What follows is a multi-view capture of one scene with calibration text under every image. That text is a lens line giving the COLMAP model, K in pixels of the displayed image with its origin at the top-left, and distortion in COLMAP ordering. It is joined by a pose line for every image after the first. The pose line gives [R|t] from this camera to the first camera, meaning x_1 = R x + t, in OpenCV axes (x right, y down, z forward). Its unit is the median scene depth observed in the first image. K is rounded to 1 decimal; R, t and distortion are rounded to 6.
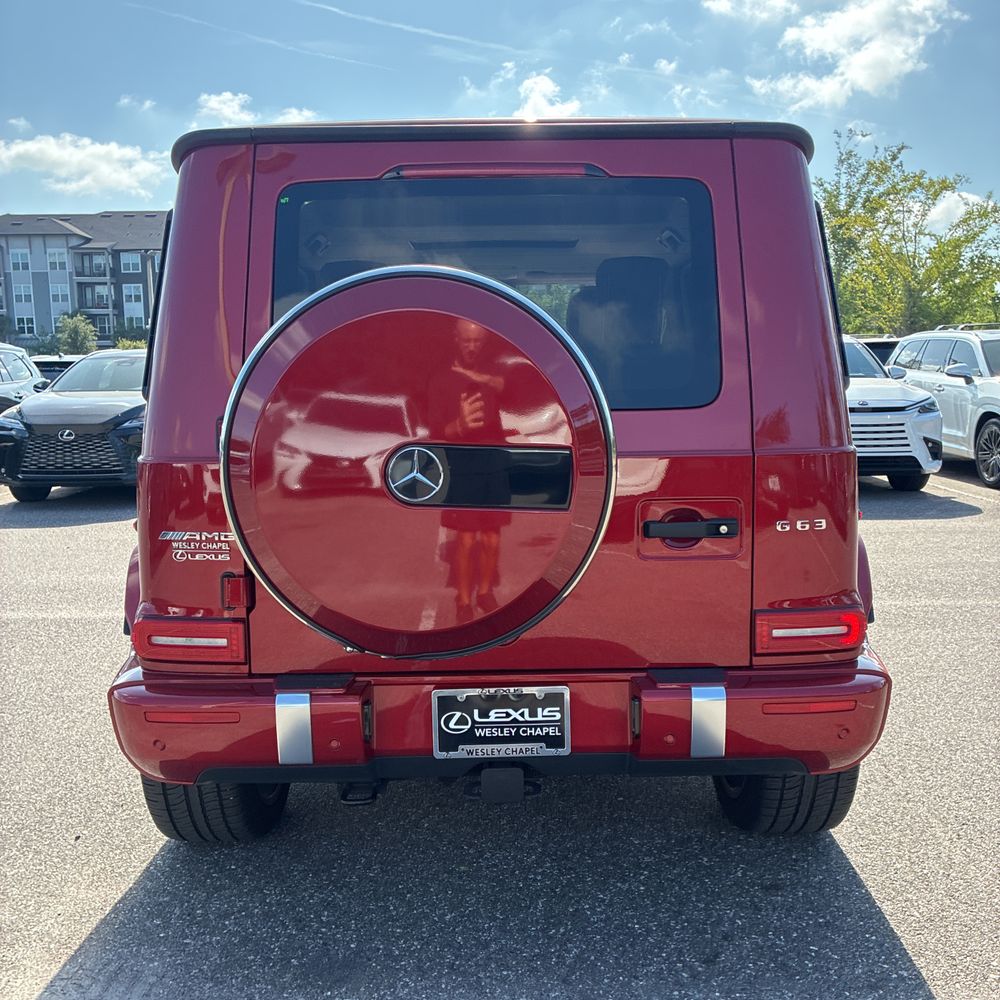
lens RADIAL K [[1028.9, 0, 494.7], [0, 1028.9, 504.6], [0, 0, 1]] dist [0.063637, -0.097272]
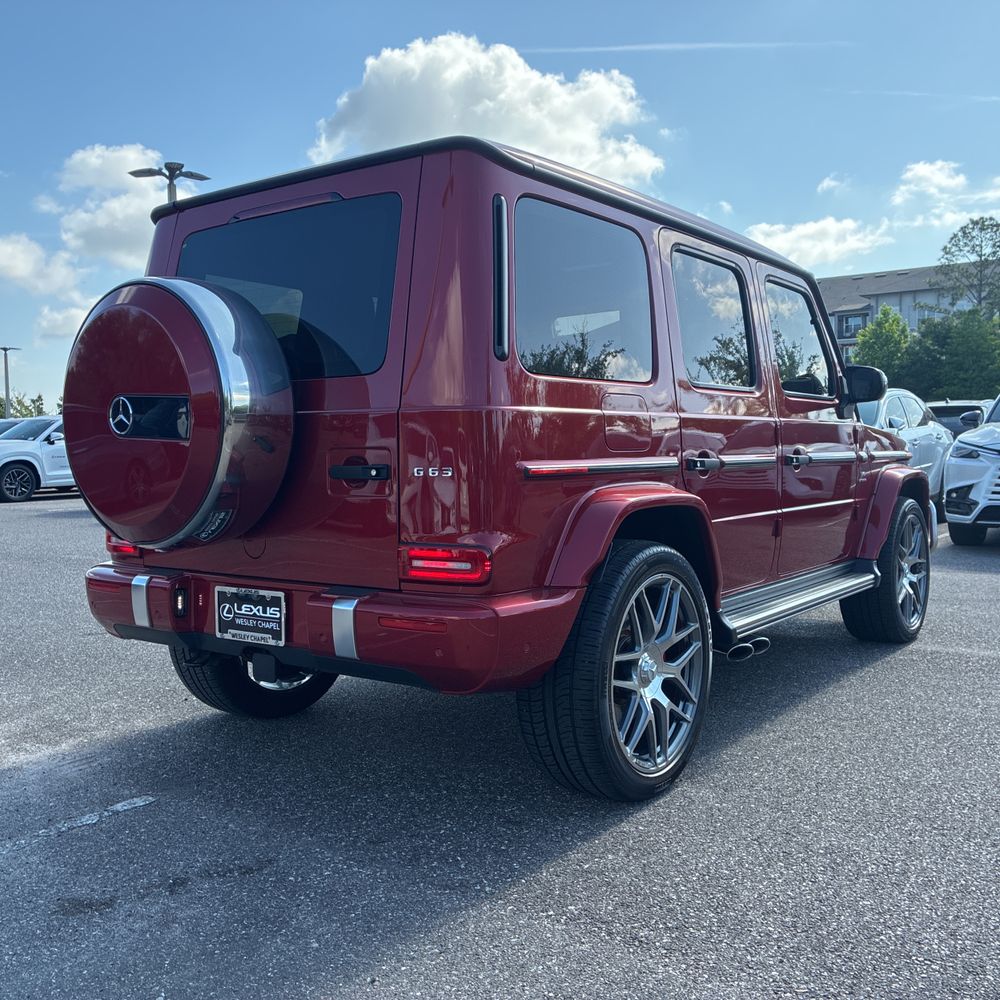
lens RADIAL K [[1028.9, 0, 494.7], [0, 1028.9, 504.6], [0, 0, 1]] dist [0.063637, -0.097272]
pose [[0.796167, 0.037397, -0.603920, 1.053055], [-0.077293, 0.996197, -0.040210, 0.098039], [0.600120, 0.078693, 0.796030, 0.120644]]
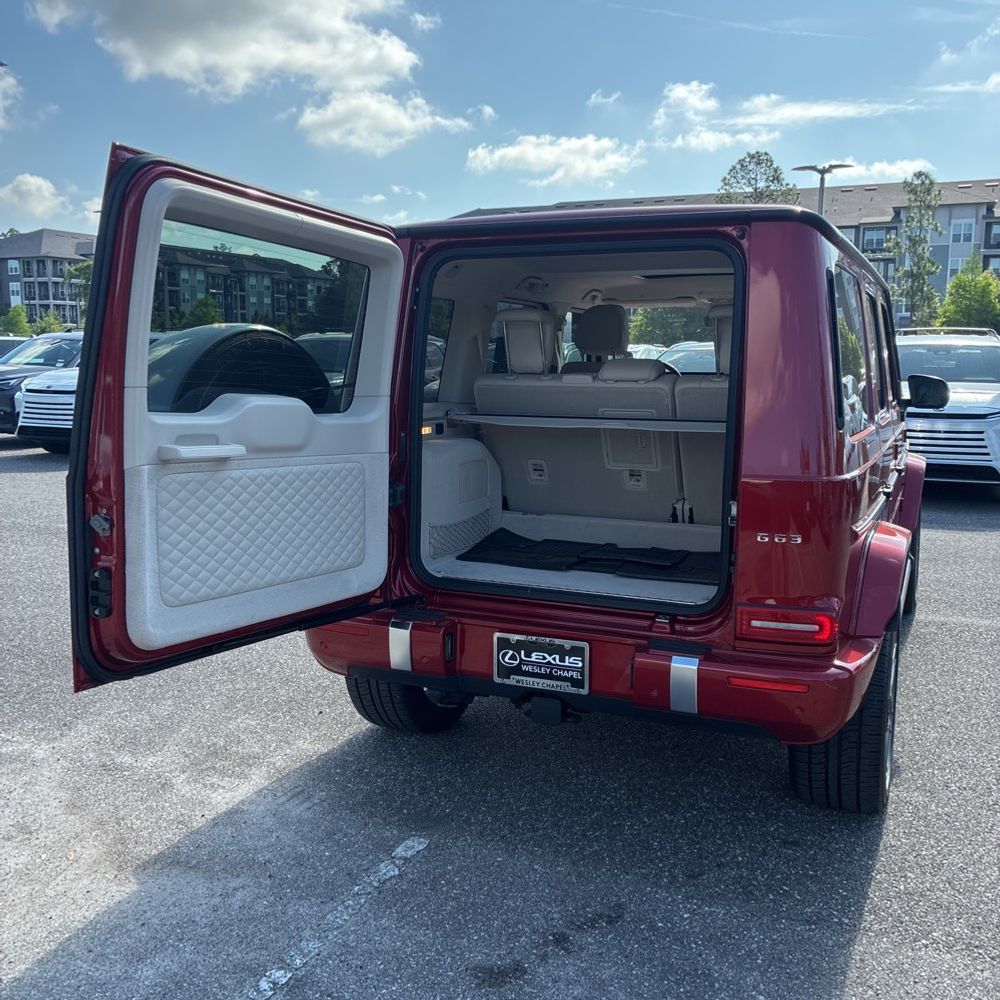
lens RADIAL K [[1030.9, 0, 487.5], [0, 1030.9, 501.2], [0, 0, 1]] dist [0.038332, -0.025516]
pose [[0.907987, 0.077272, -0.411812, 0.483702], [-0.072061, 0.997002, 0.028194, -0.033354], [0.412755, 0.004076, 0.910833, -0.261465]]
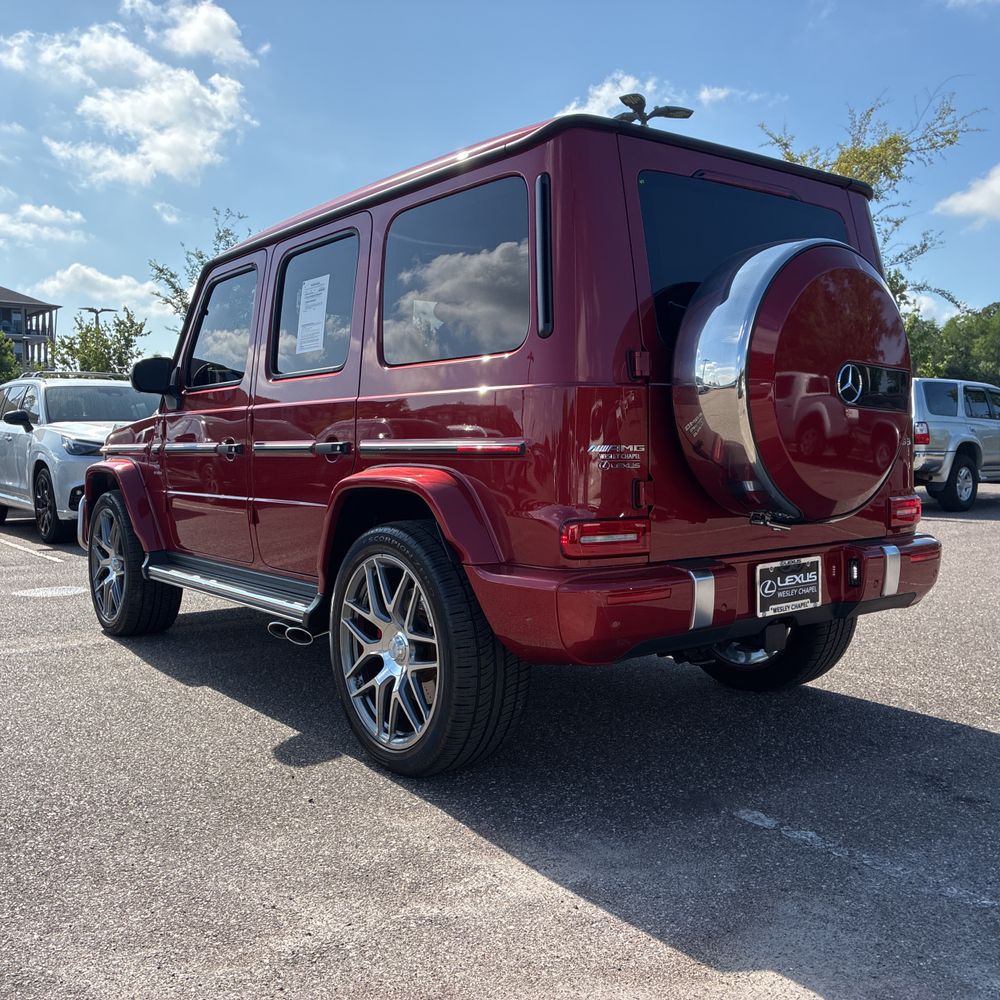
lens RADIAL K [[1034.3, 0, 537.2], [0, 1034.3, 514.1], [0, 0, 1]] dist [0.055232, -0.030565]
pose [[0.786992, -0.038030, 0.615789, -1.088655], [0.078013, 0.996221, -0.038178, 0.143024], [-0.612011, 0.078085, 0.786985, 0.122712]]
